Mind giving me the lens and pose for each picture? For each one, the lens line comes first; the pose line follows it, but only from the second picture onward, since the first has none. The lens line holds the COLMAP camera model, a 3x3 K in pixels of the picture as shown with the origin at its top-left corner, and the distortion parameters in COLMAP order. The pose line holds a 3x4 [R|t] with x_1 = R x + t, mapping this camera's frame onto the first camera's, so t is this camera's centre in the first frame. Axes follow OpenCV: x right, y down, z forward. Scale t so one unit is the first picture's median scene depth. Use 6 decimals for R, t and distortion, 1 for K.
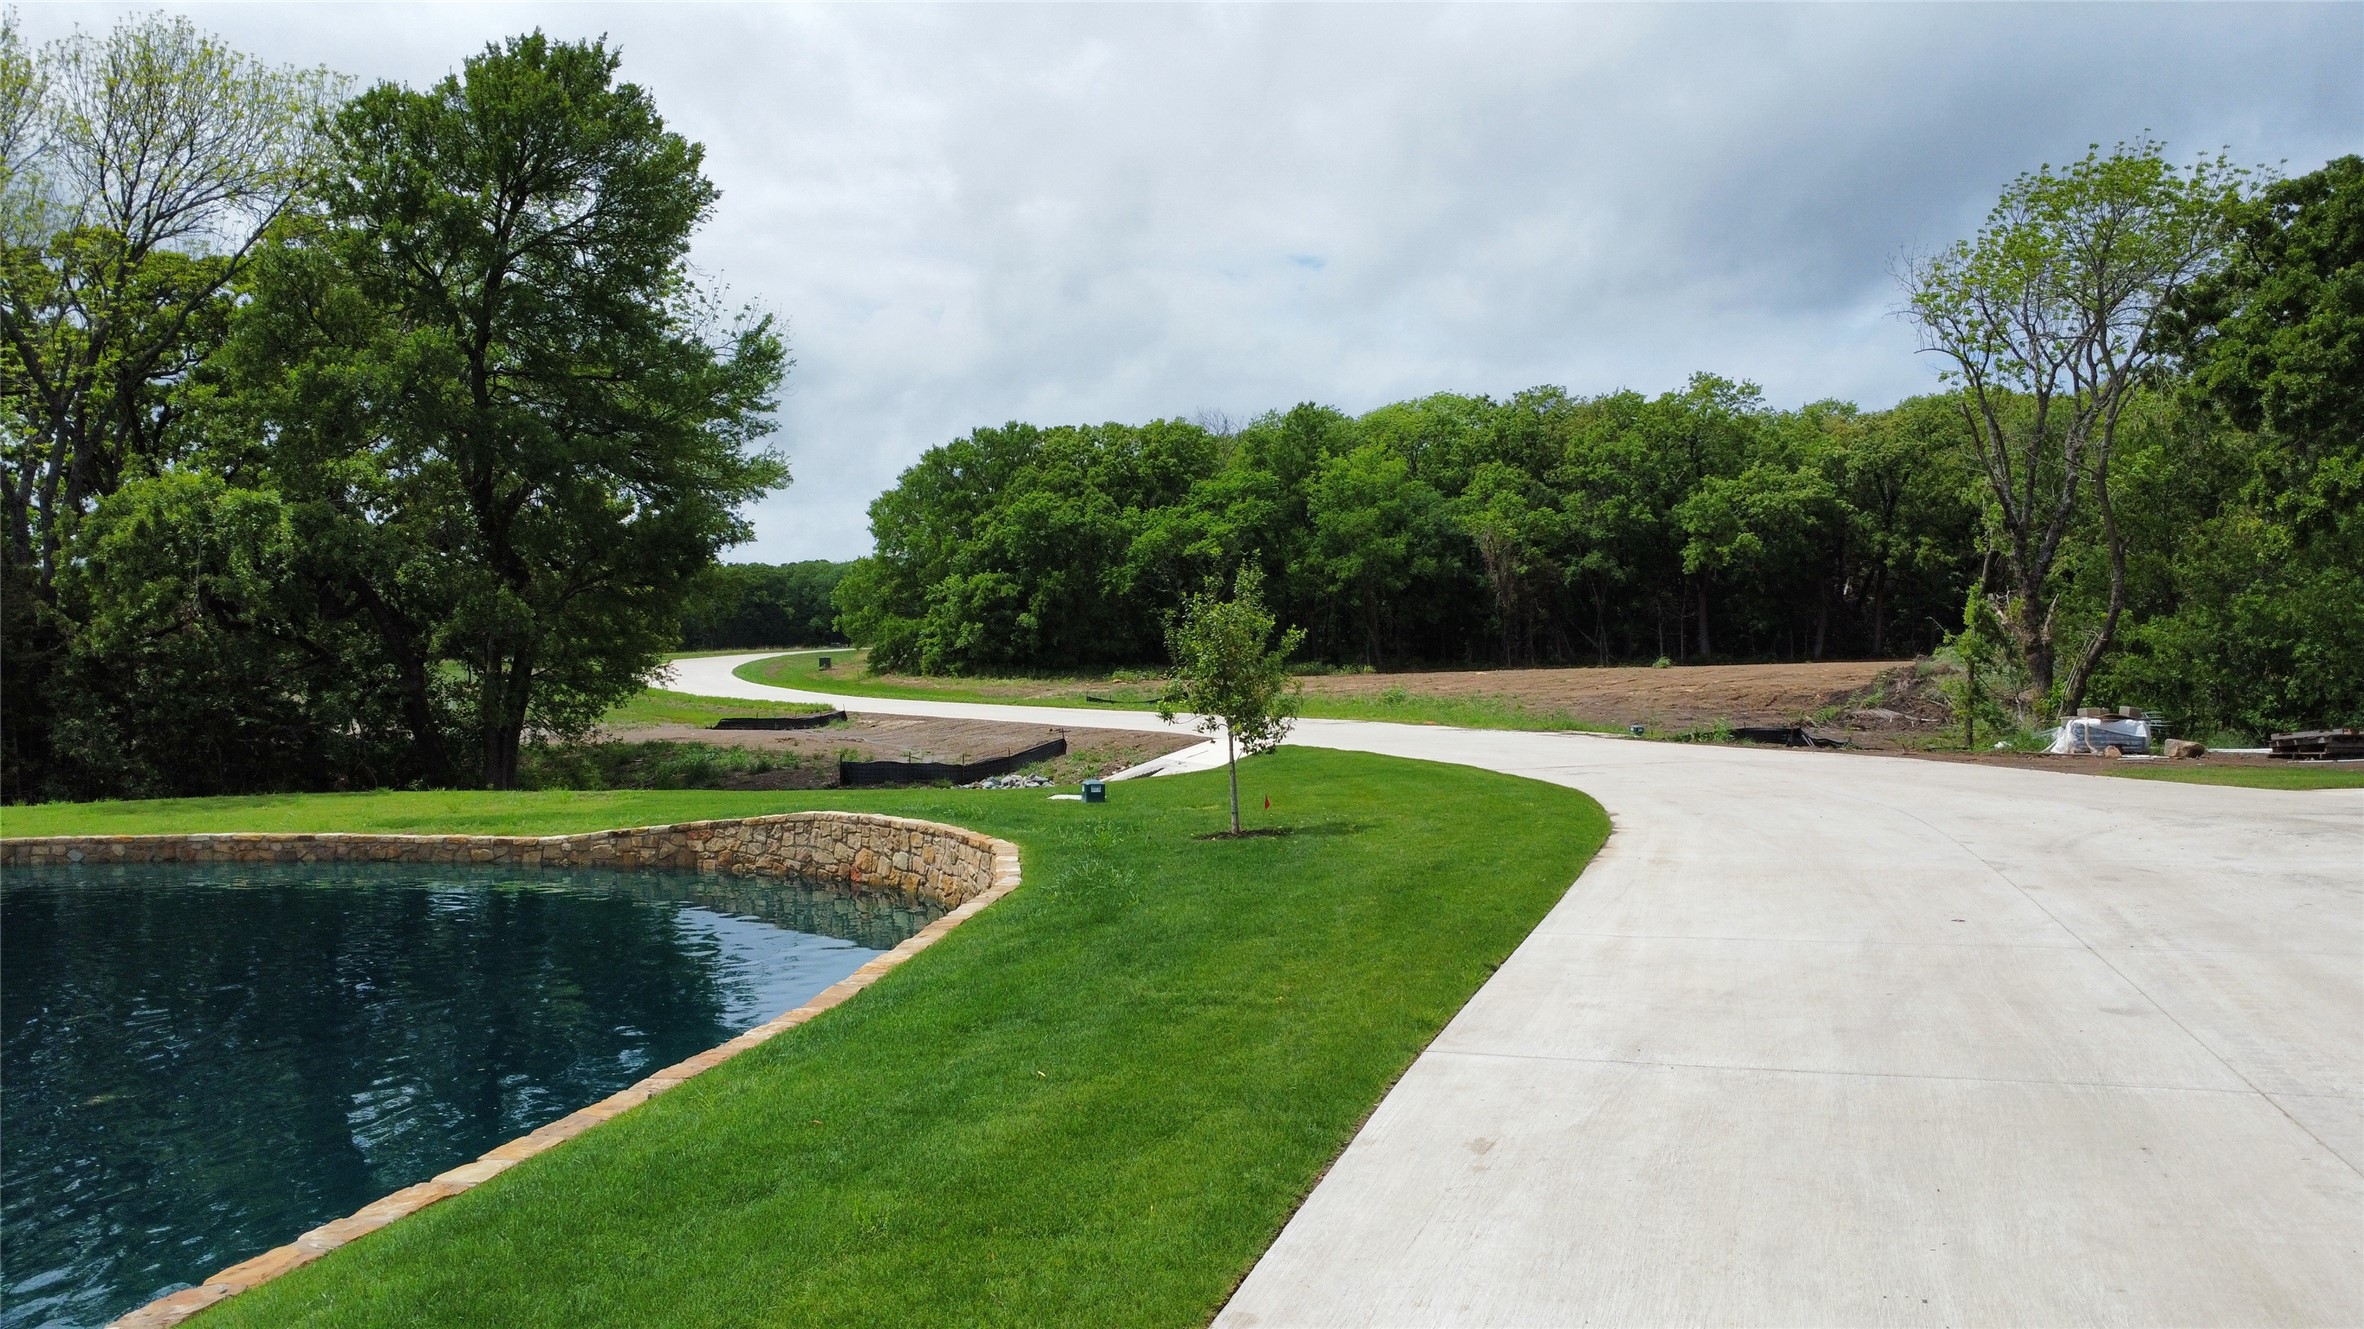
lens RADIAL K [[1729.2, 0, 1194.7], [0, 1729.2, 673.6], [0, 0, 1]] dist [-0.022194, -0.010783]
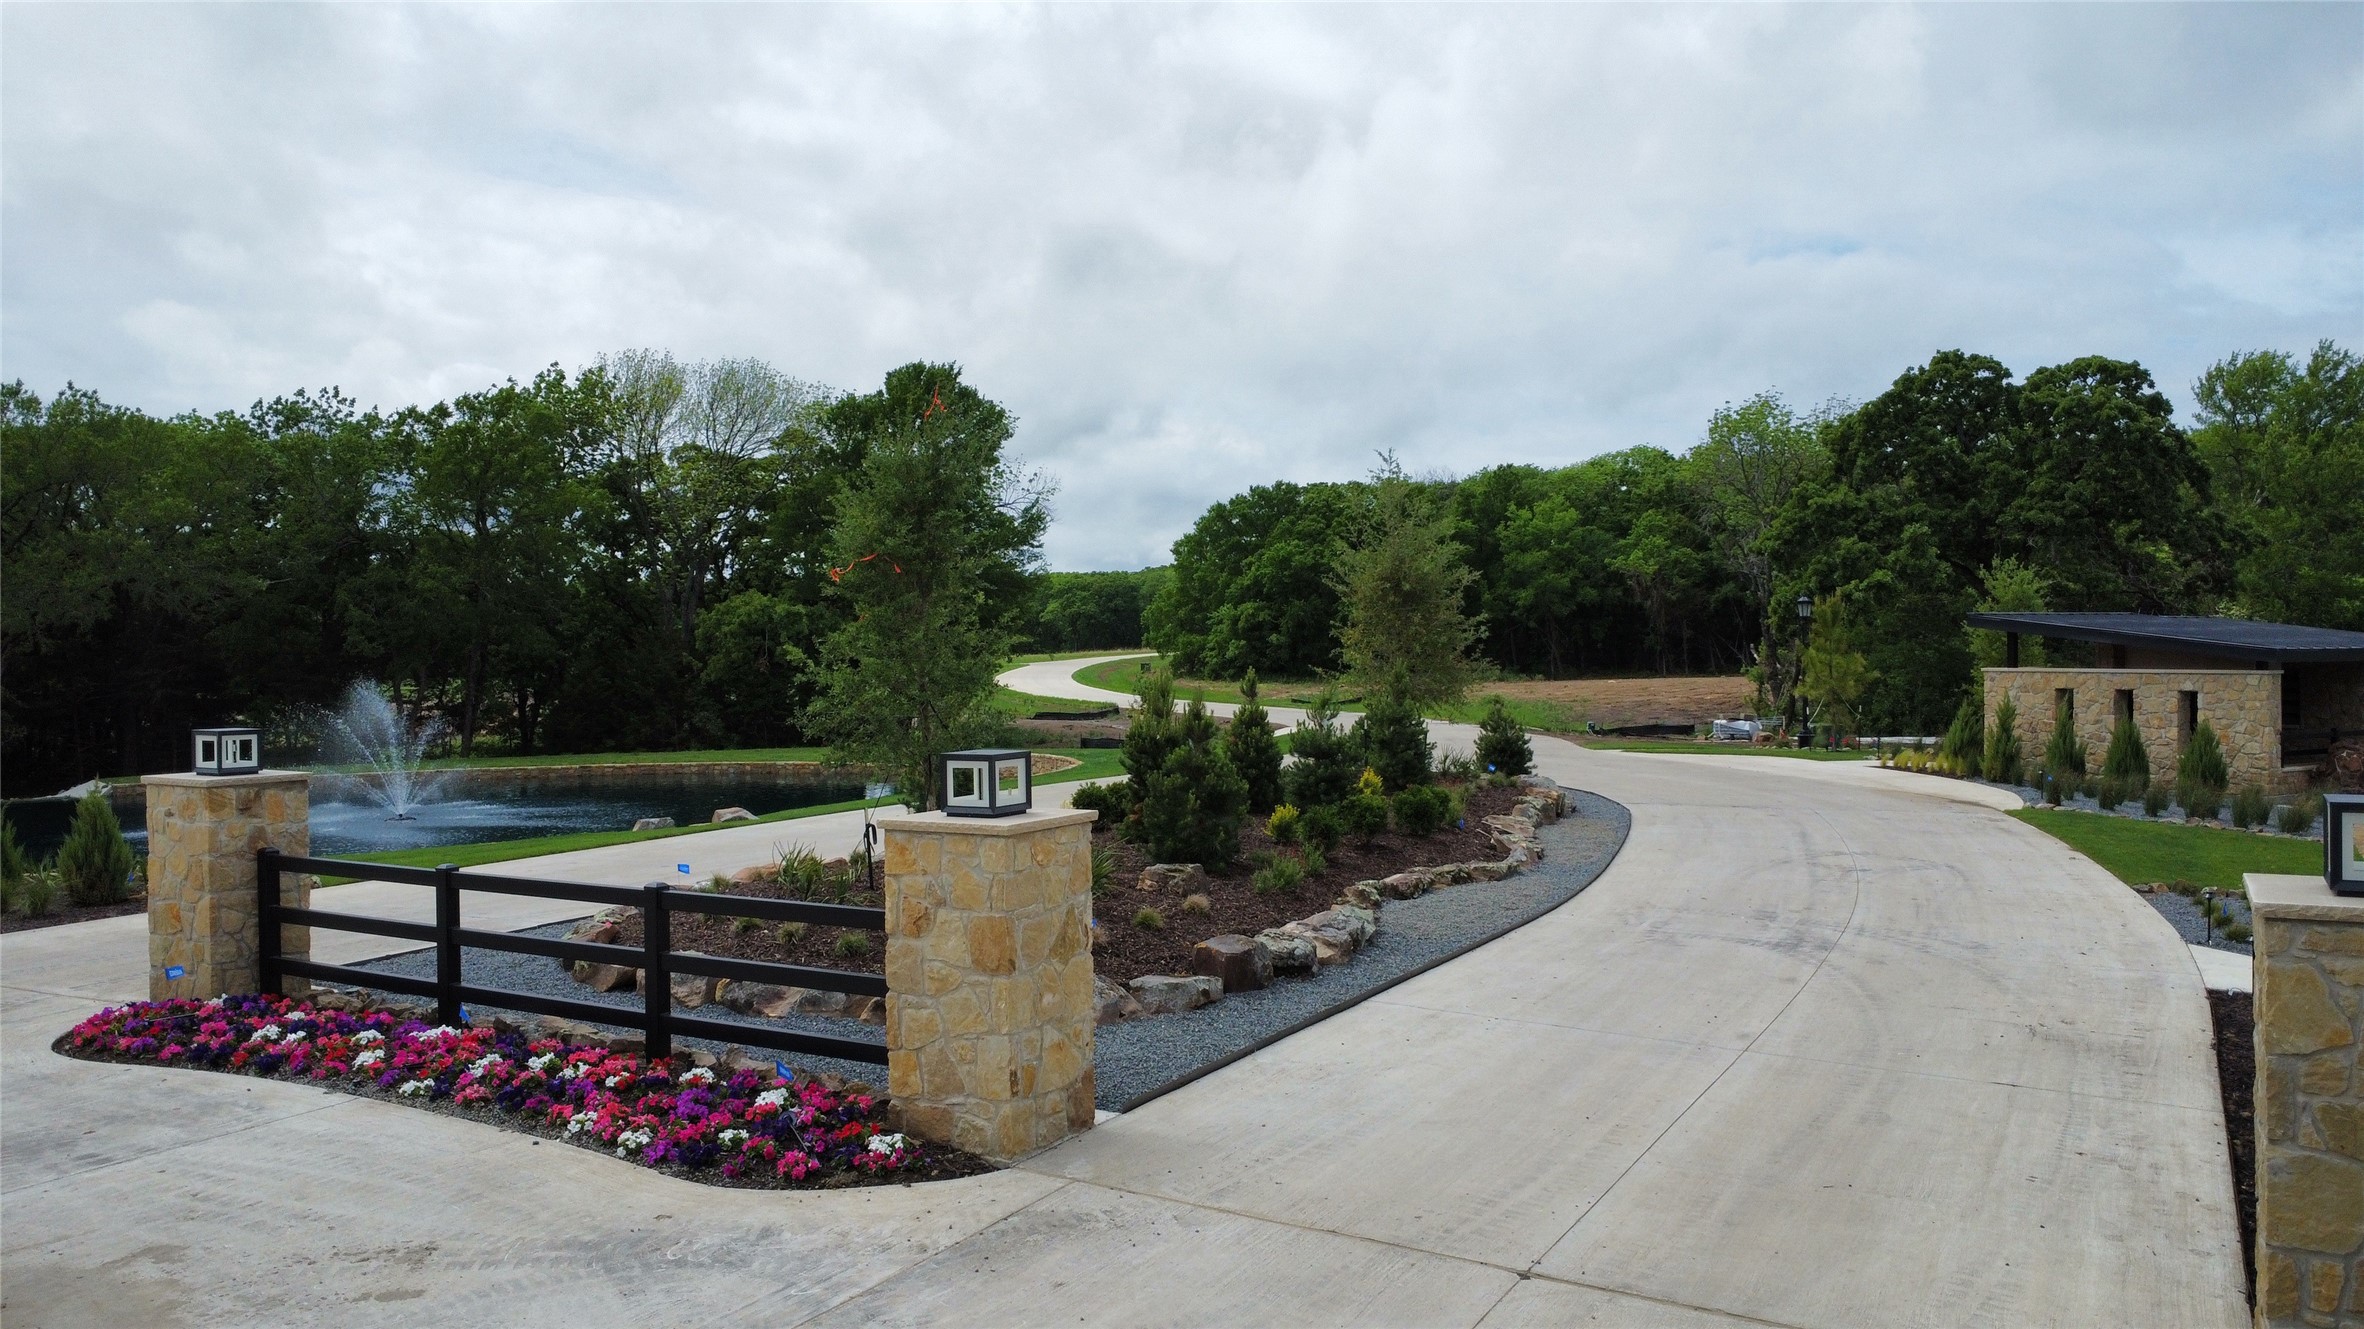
lens RADIAL K [[1729.2, 0, 1179.8], [0, 1729.2, 657.5], [0, 0, 1]] dist [-0.022194, -0.010783]
pose [[0.975381, 0.001589, -0.220522, 0.116752], [-0.002683, 0.999986, -0.004663, -0.009826], [0.220512, 0.005139, 0.975371, -0.292066]]
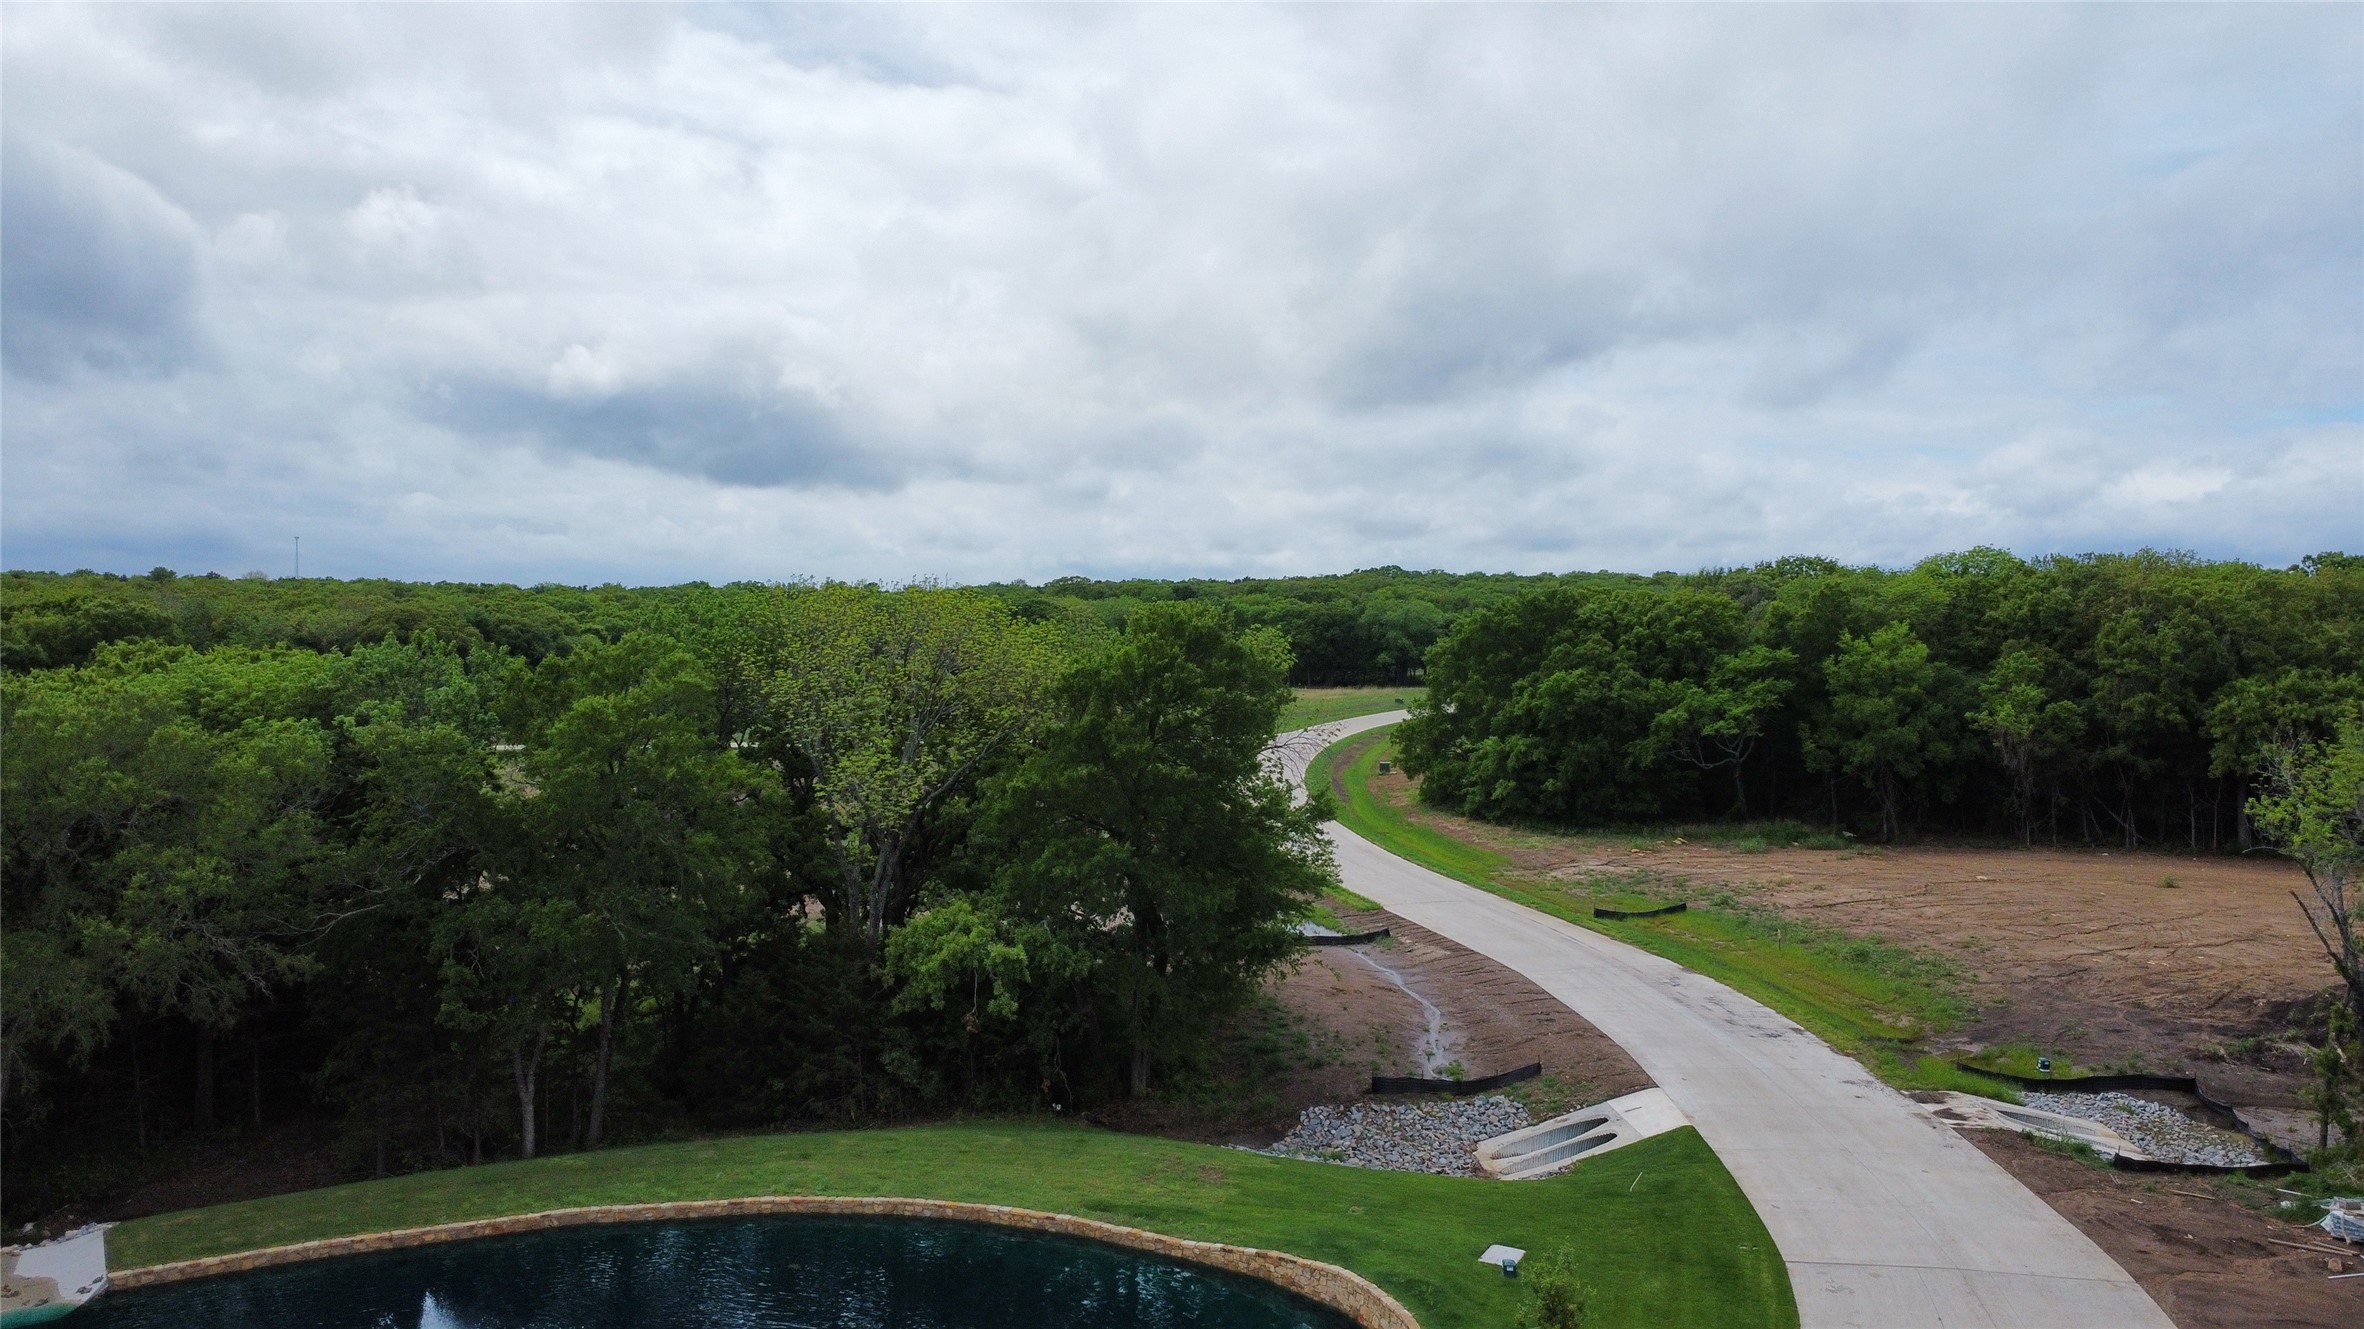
lens RADIAL K [[1729.2, 0, 1171.7], [0, 1729.2, 685.0], [0, 0, 1]] dist [-0.022194, -0.010783]
pose [[0.942815, 0.030994, -0.331872, 0.037462], [-0.022156, 0.999293, 0.030381, -0.120963], [0.332579, -0.021291, 0.942835, -0.140939]]
